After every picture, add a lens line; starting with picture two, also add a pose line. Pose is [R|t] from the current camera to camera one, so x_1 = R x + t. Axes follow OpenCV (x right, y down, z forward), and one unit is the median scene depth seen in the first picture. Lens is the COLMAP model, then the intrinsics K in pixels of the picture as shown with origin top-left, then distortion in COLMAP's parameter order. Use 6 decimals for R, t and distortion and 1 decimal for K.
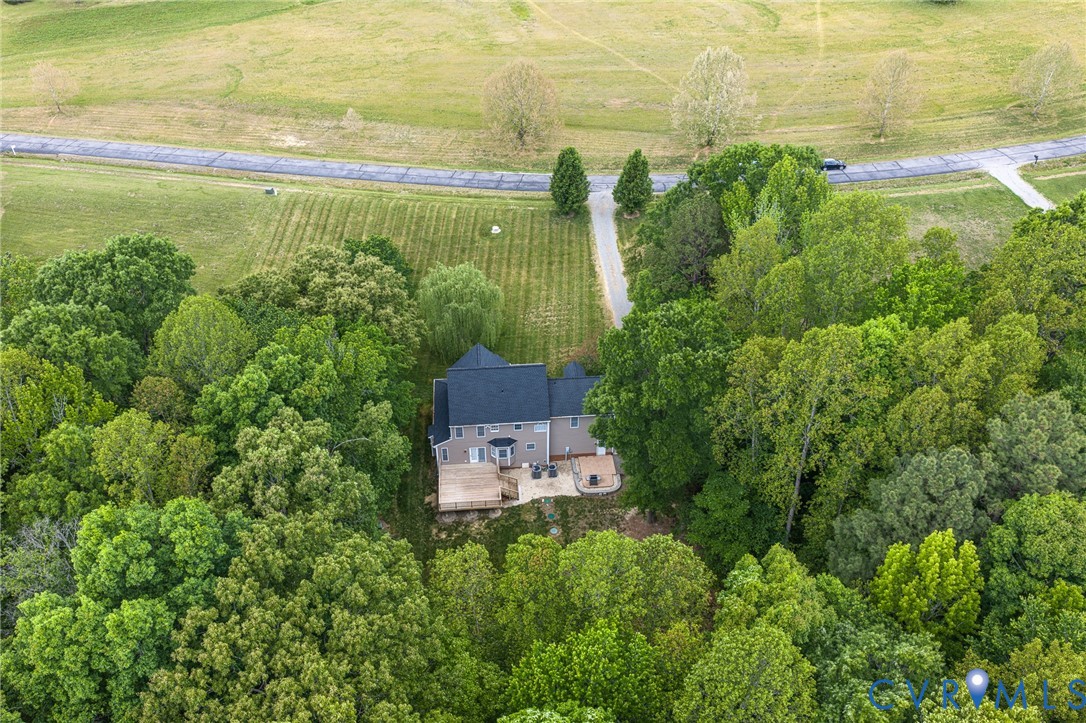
lens RADIAL K [[895.7, 0, 544.1], [0, 895.7, 374.5], [0, 0, 1]] dist [0.014370, -0.029136]
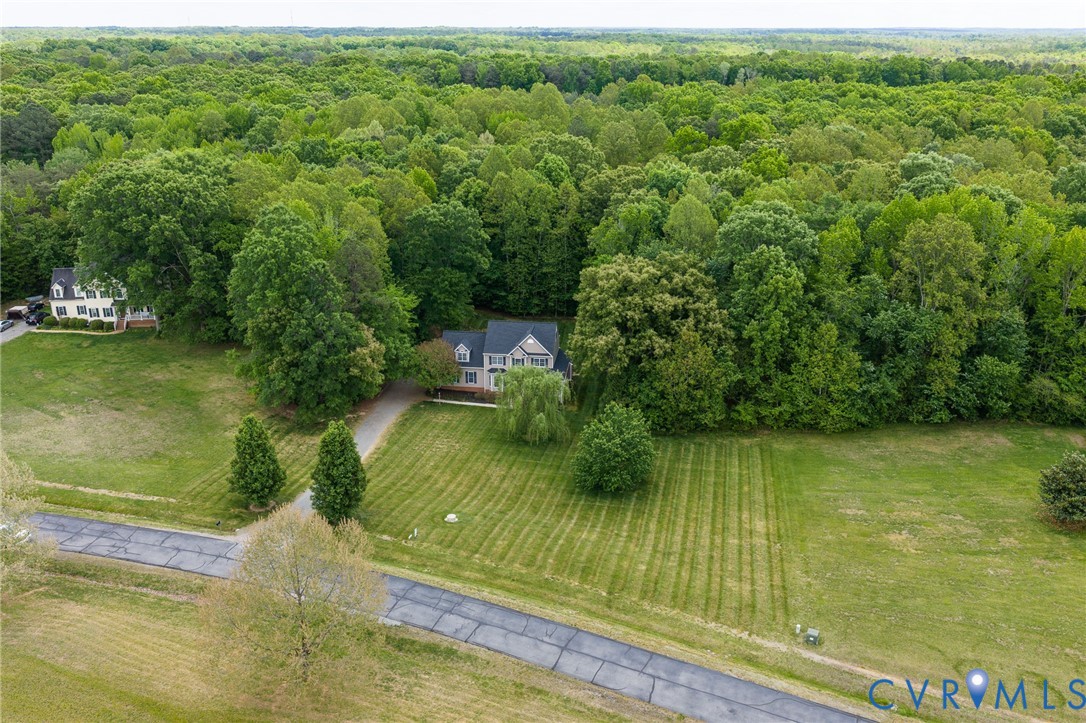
lens RADIAL K [[895.7, 0, 547.9], [0, 895.7, 360.2], [0, 0, 1]] dist [0.014370, -0.029136]
pose [[-0.980043, -0.070031, 0.186040, -0.257696], [0.121981, 0.527104, 0.841001, -0.833467], [-0.156959, 0.846910, -0.508042, 1.255321]]
